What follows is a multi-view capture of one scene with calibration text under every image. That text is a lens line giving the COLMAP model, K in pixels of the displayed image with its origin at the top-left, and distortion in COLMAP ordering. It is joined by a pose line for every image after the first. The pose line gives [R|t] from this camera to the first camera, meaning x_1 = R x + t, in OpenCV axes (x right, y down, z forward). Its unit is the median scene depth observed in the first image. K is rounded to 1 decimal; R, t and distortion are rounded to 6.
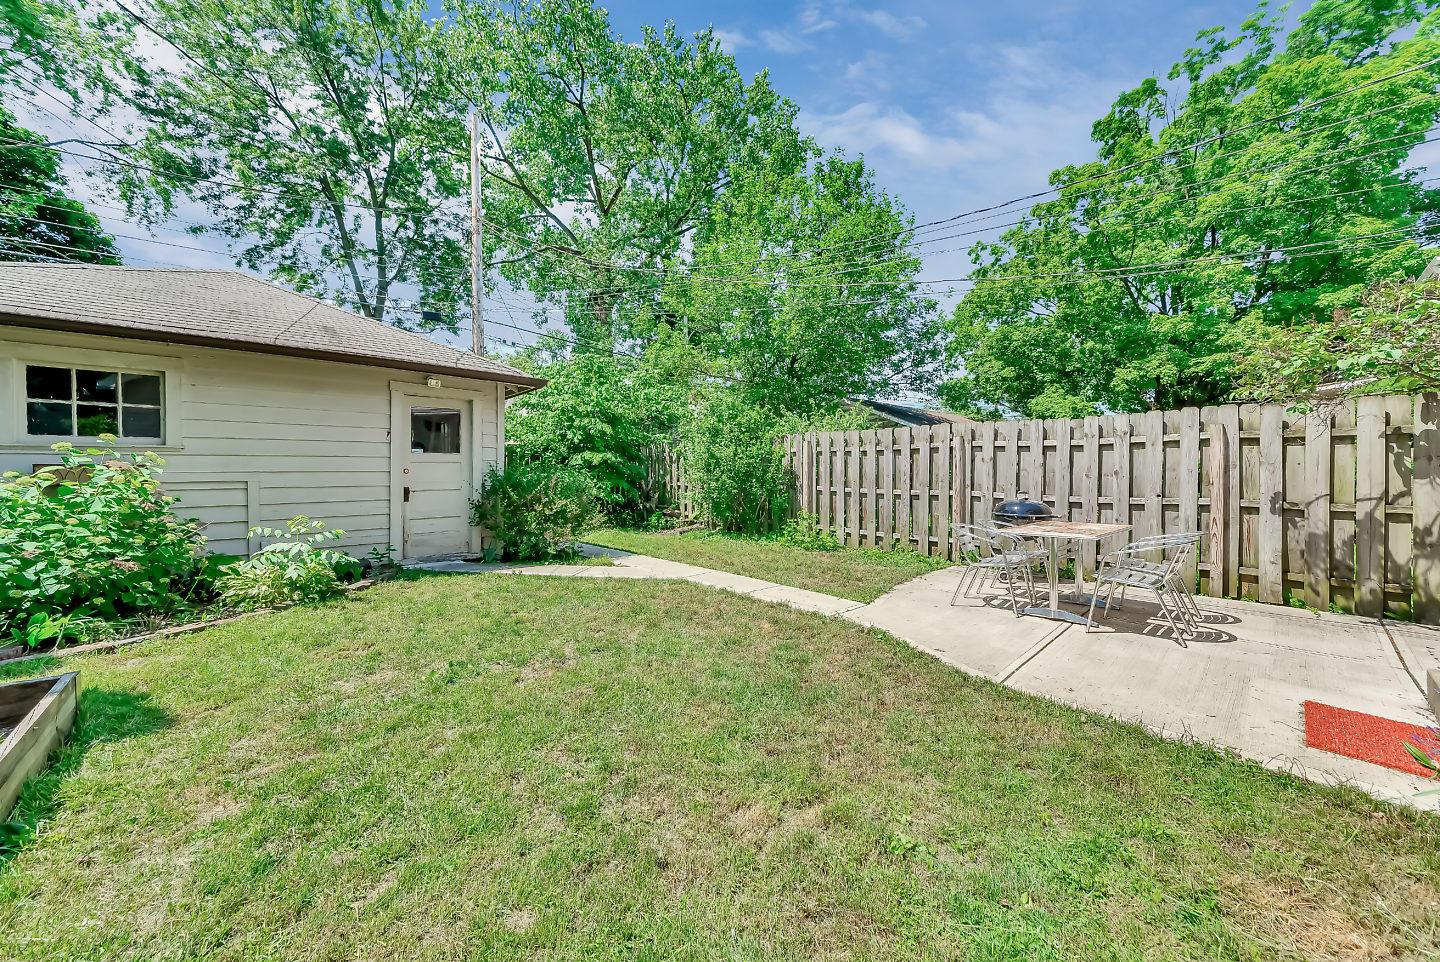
lens RADIAL K [[506.5, 0, 718.7], [0, 506.5, 475.6], [0, 0, 1]] dist [-0.001125, -0.000037]
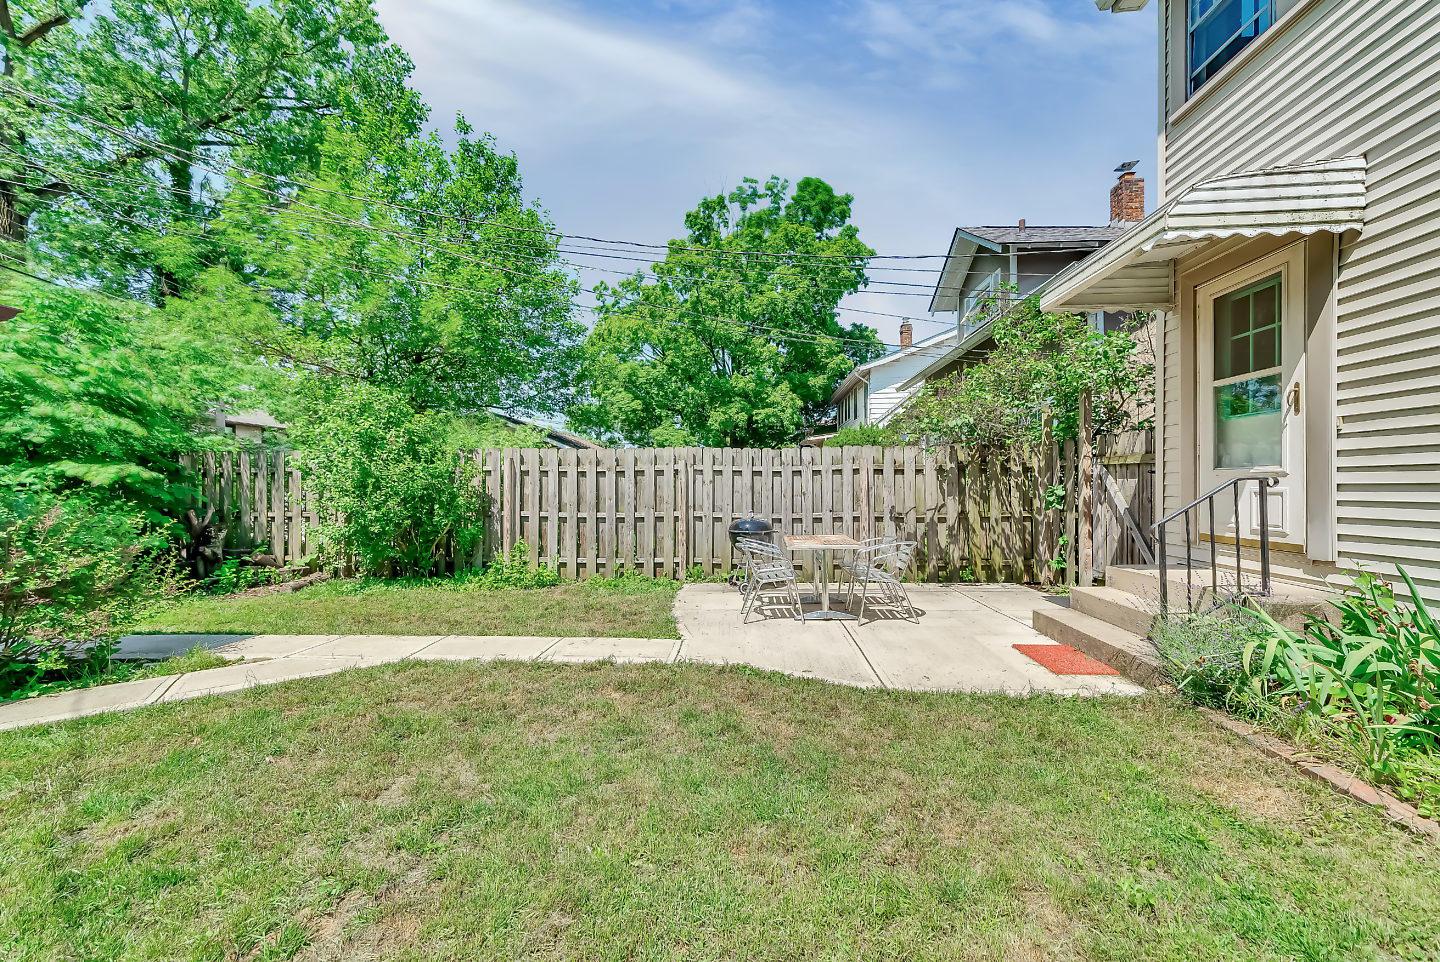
lens RADIAL K [[507.2, 0, 720.0], [0, 507.2, 481.0], [0, 0, 1]] dist [0.000698, 0.000300]
pose [[0.719107, 0.010055, 0.694826, -0.165518], [0.012311, 0.999554, -0.027206, -0.003496], [-0.694790, 0.028118, 0.718663, 0.161227]]
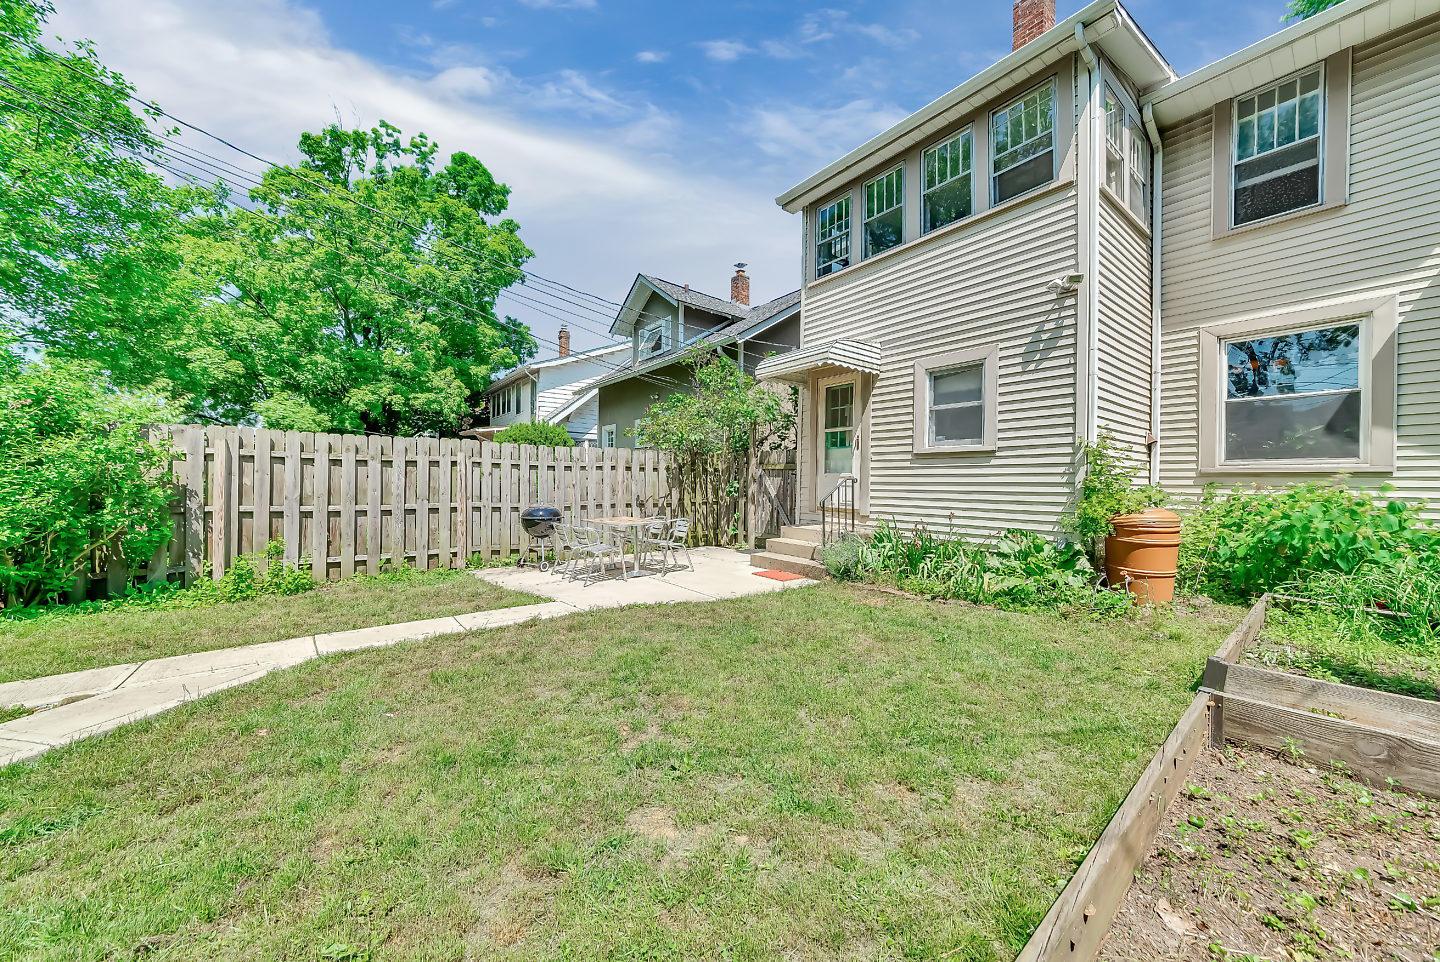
lens RADIAL K [[506.5, 0, 718.7], [0, 506.5, 475.6], [0, 0, 1]] dist [-0.001125, -0.000037]
pose [[0.076995, 0.016050, 0.996902, -0.463589], [0.008480, 0.999824, -0.016752, -0.004308], [-0.996995, 0.009744, 0.076845, 0.309409]]
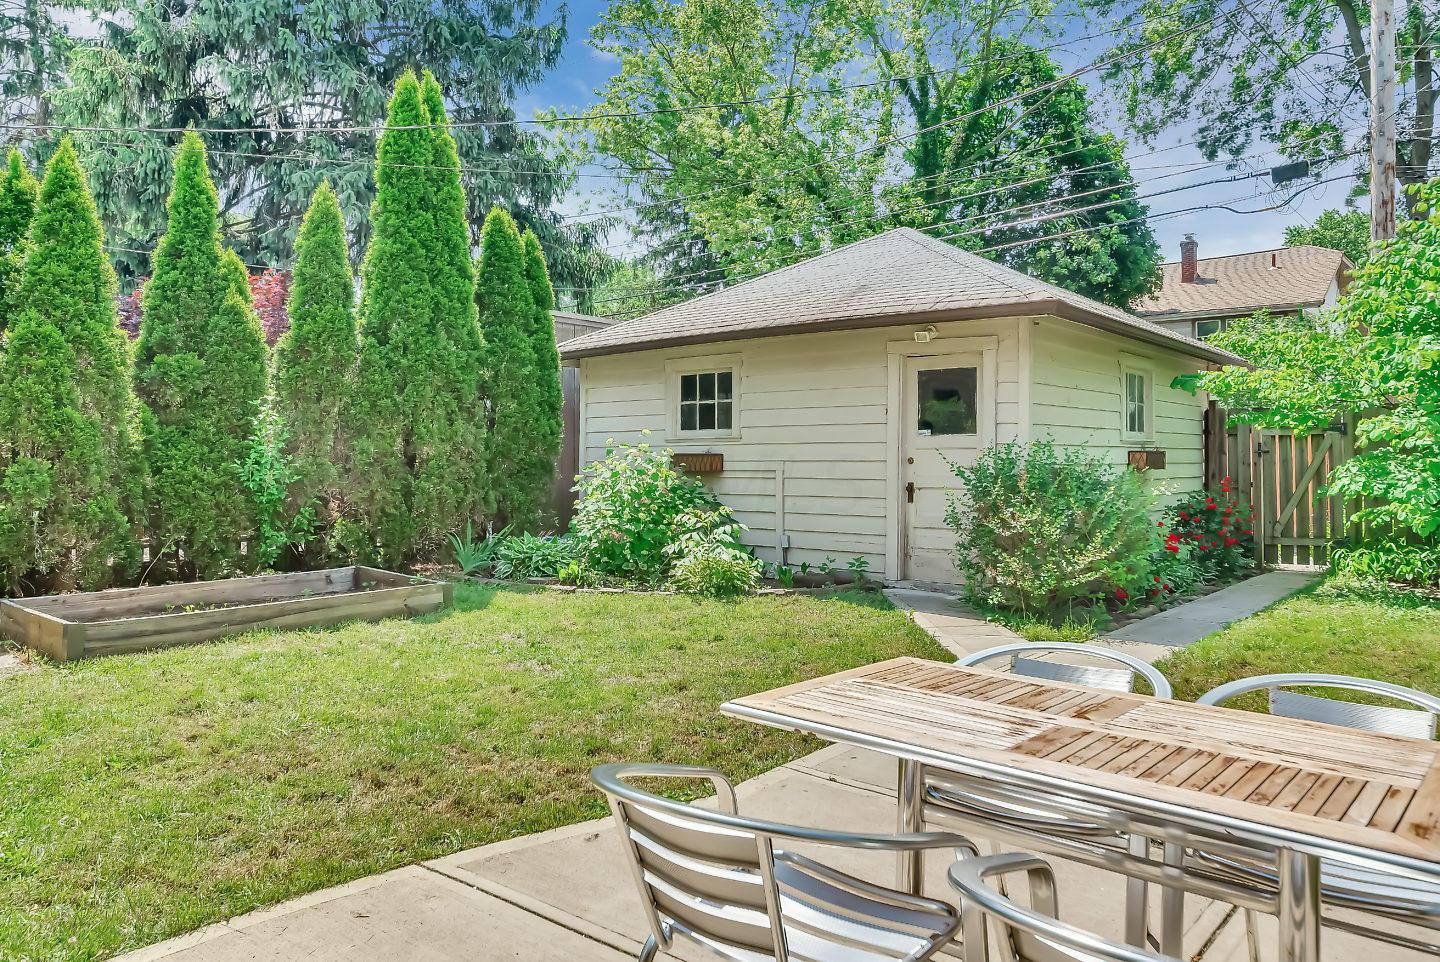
lens RADIAL K [[965.5, 0, 720.0], [0, 965.5, 481.0], [0, 0, 1]] dist [-0.002192, -0.000321]
pose [[0.120519, 0.021324, -0.992482, 0.547263], [-0.015978, 0.999681, 0.019539, -0.001723], [0.992582, 0.013503, 0.120821, 0.419587]]
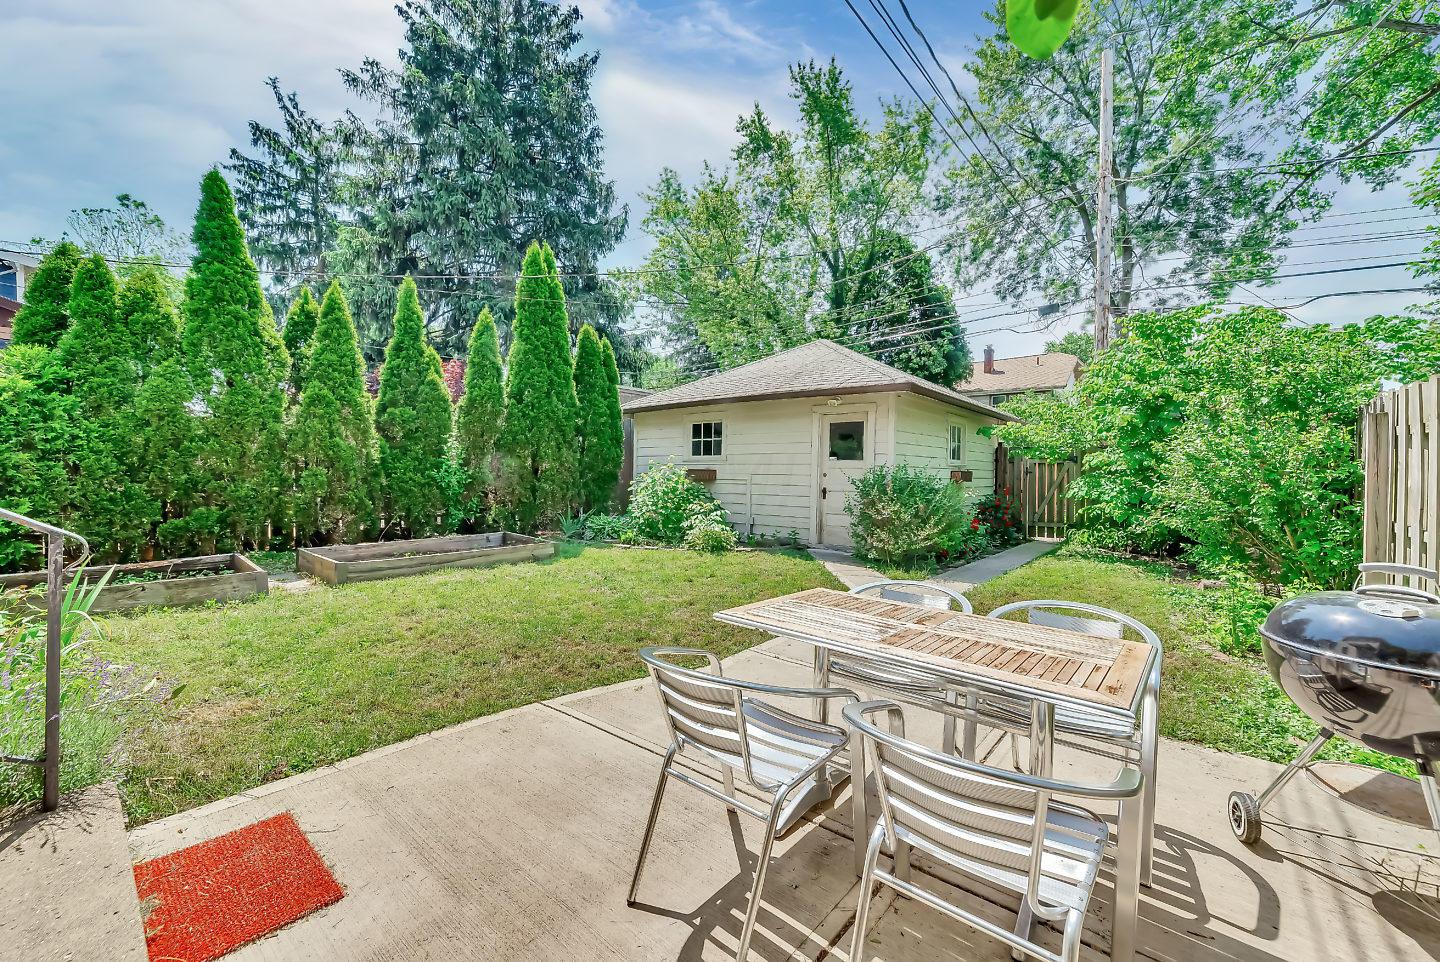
lens RADIAL K [[572.3, 0, 715.4], [0, 572.3, 477.2], [0, 0, 1]] dist [0.000116, 0.000535]
pose [[0.122485, 0.008645, -0.992433, 0.573790], [-0.028598, 0.999578, 0.005178, -0.002008], [0.992058, 0.027747, 0.122680, 0.415861]]
